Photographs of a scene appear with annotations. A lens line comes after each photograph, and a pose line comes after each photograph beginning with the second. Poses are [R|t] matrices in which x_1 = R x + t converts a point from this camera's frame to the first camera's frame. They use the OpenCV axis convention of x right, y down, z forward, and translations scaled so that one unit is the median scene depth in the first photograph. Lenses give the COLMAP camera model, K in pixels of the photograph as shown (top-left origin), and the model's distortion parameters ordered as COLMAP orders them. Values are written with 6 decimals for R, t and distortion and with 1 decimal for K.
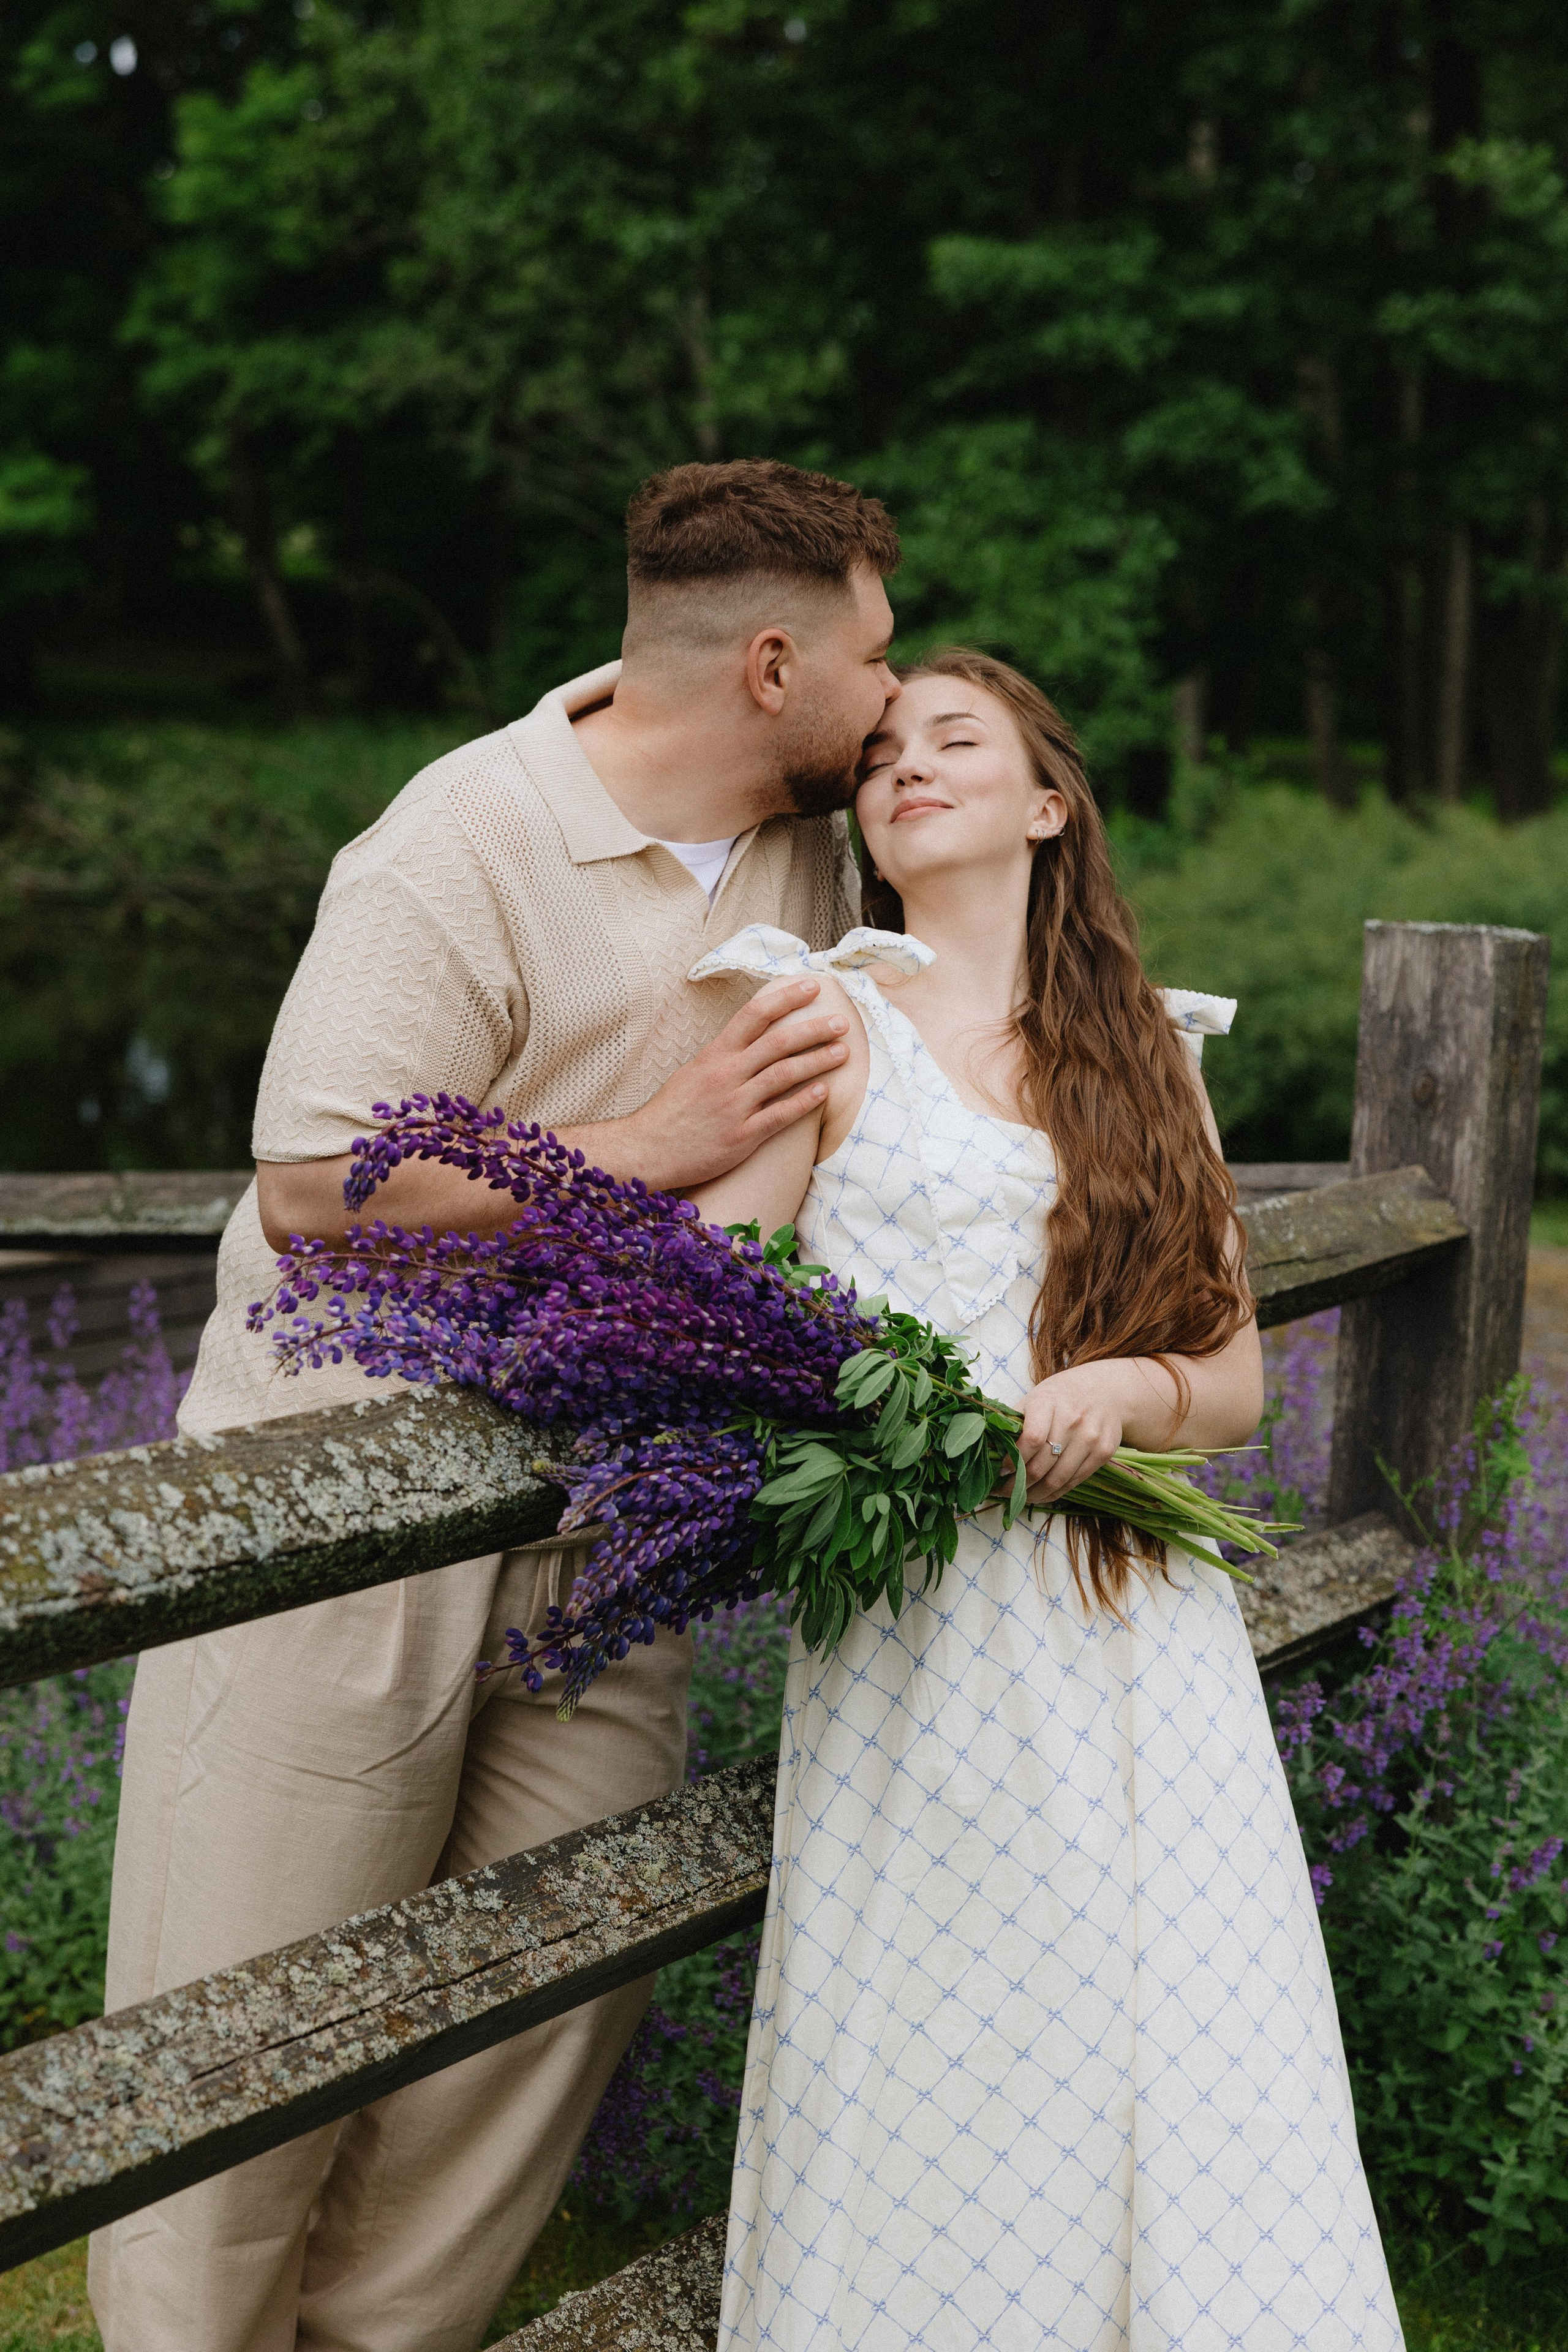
lens RADIAL K [[4389.6, 0, 683.4], [0, 4389.6, 1198.0], [0, 0, 1]] dist [-0.012363, 0.000000]
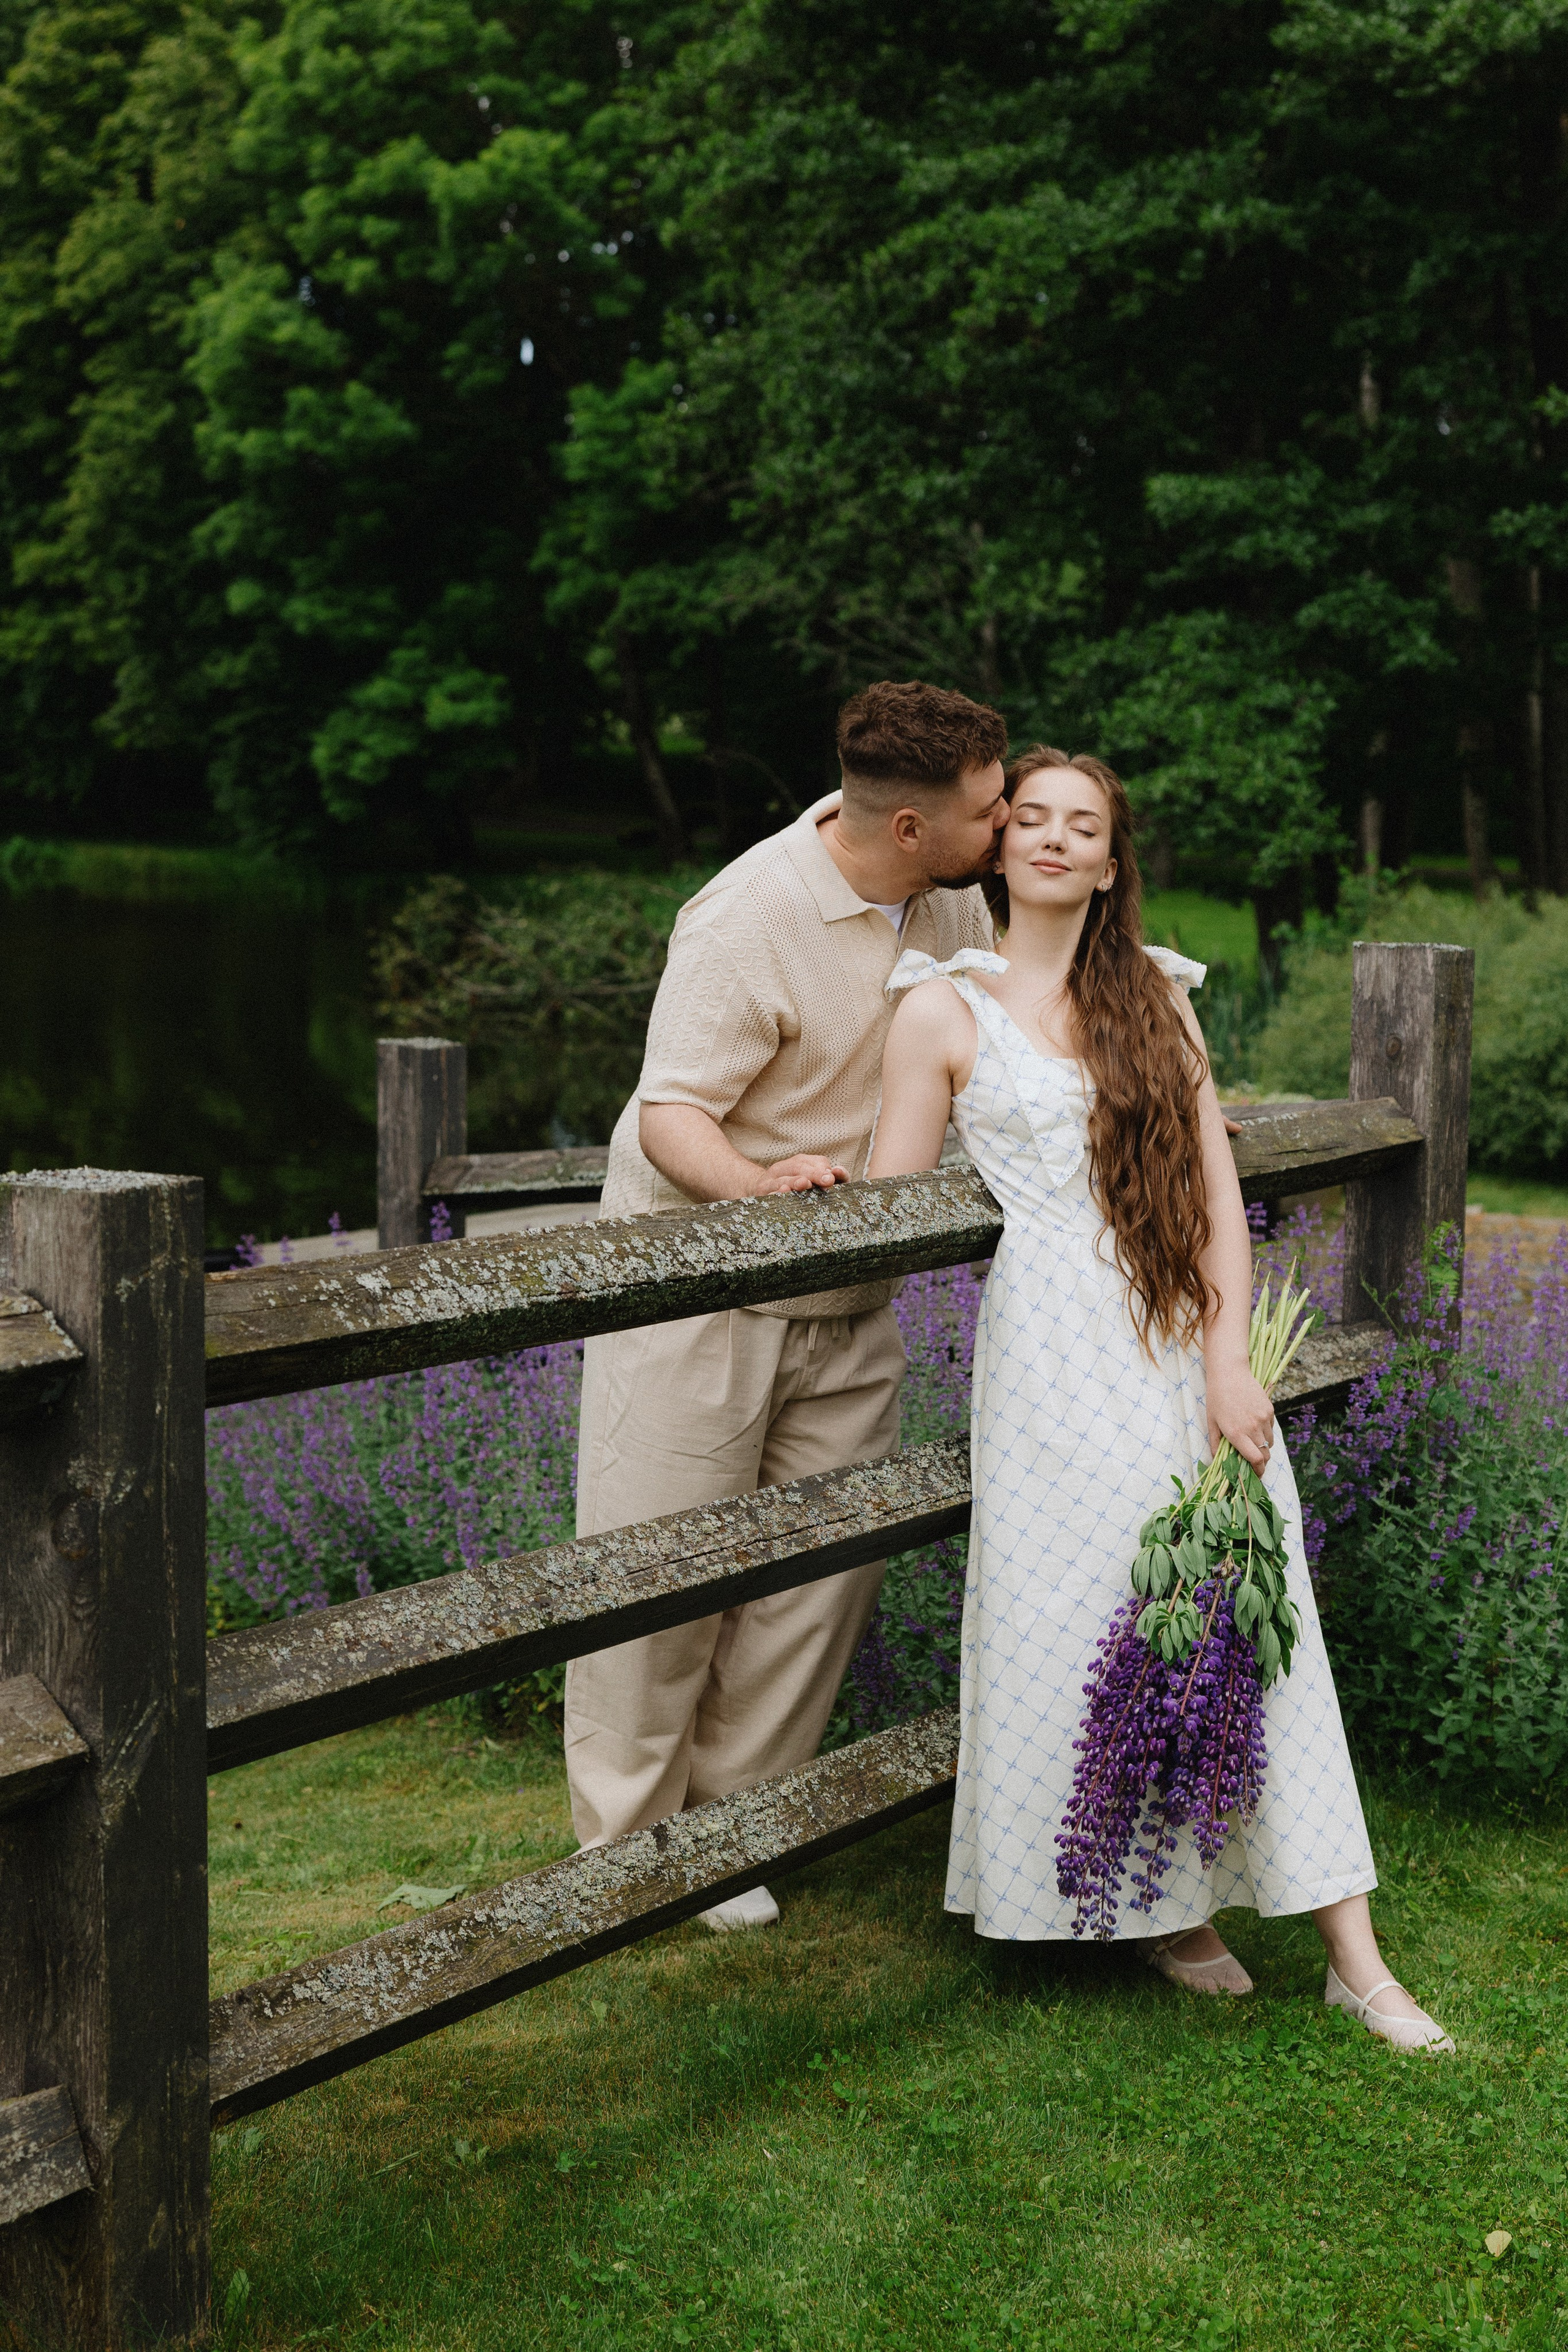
lens RADIAL K [[3506.7, 0, 767.4], [0, 3506.7, 1119.3], [0, 0, 1]] dist [0.012541, 0.000000]
pose [[0.997686, -0.026563, -0.062584, 0.025881], [0.024398, 0.999086, -0.035103, 0.042427], [0.063459, 0.033495, 0.997422, -0.281399]]
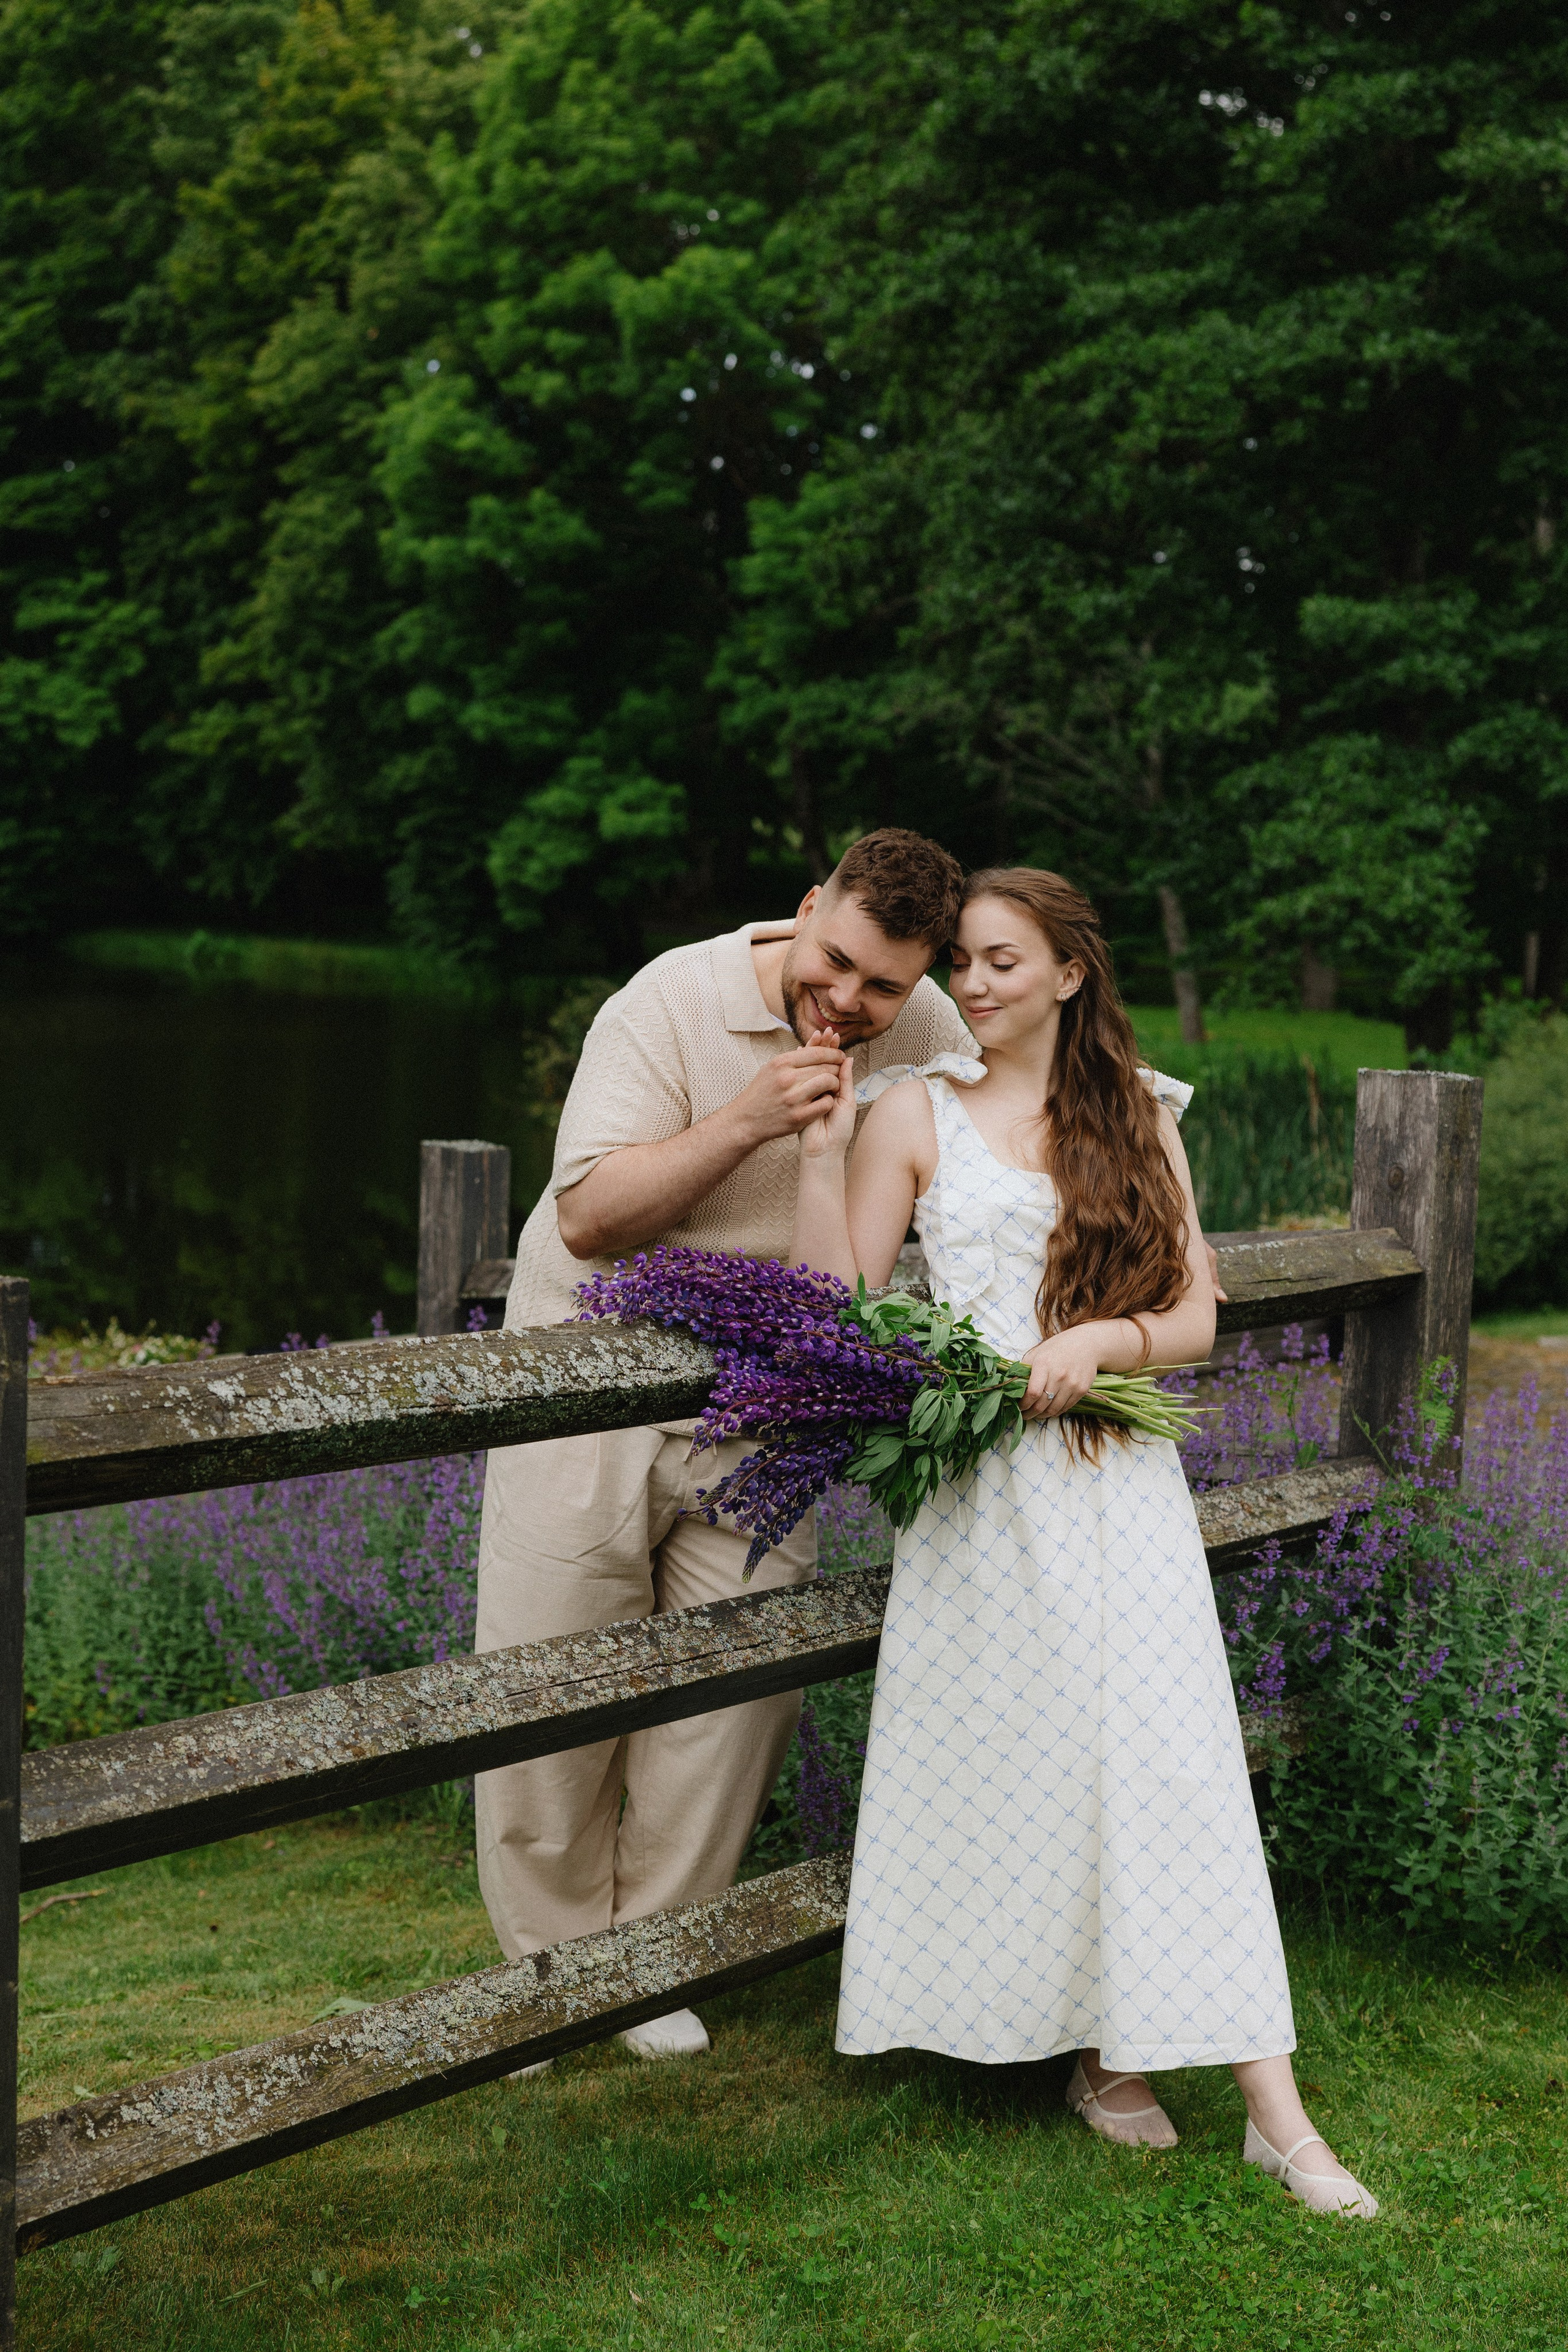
lens RADIAL K [[3478.0, 0, 774.5], [0, 3478.0, 1187.6], [0, 0, 1]] dist [0.001113, 0.000000]
pose [[0.993862, 0.000460, -0.110627, 0.095179], [-0.005696, 0.998878, -0.047022, 0.039925], [0.110481, 0.047364, 0.992749, -0.245116]]
